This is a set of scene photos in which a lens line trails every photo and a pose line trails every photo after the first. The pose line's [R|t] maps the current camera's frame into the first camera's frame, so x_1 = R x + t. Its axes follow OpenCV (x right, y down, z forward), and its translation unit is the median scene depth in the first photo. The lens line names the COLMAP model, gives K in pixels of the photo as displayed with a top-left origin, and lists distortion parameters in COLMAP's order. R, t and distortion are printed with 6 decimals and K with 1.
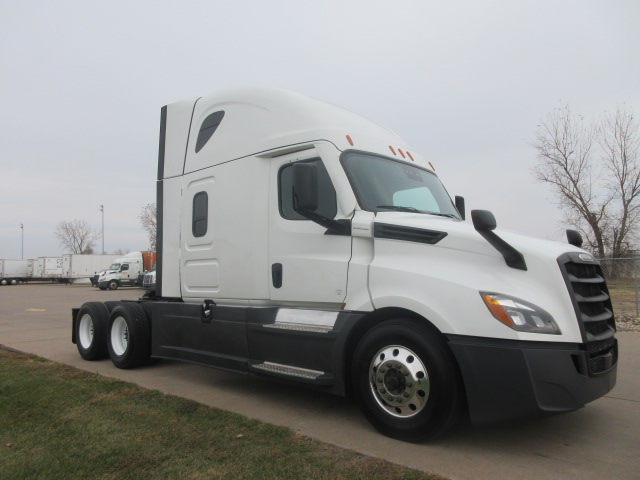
lens RADIAL K [[477.3, 0, 320.0], [0, 477.3, 240.0], [0, 0, 1]] dist [0.028584, -0.000733]
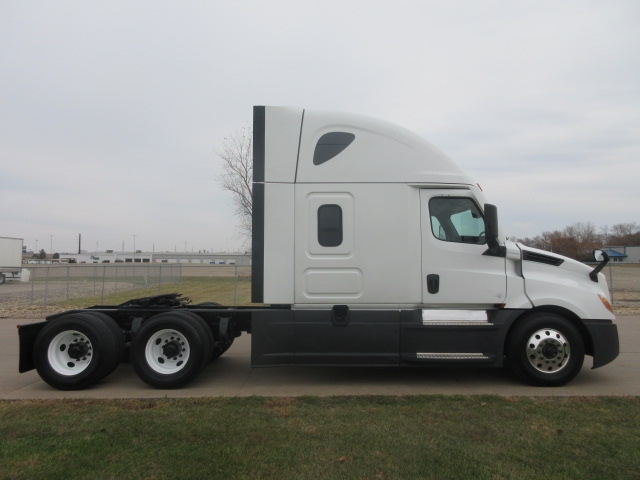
lens RADIAL K [[477.3, 0, 320.0], [0, 477.3, 240.0], [0, 0, 1]] dist [0.028584, -0.000733]
pose [[0.722788, 0.053349, 0.689008, -1.184090], [-0.060776, 0.998060, -0.013523, -0.006396], [-0.688392, -0.032101, 0.724628, 0.286331]]
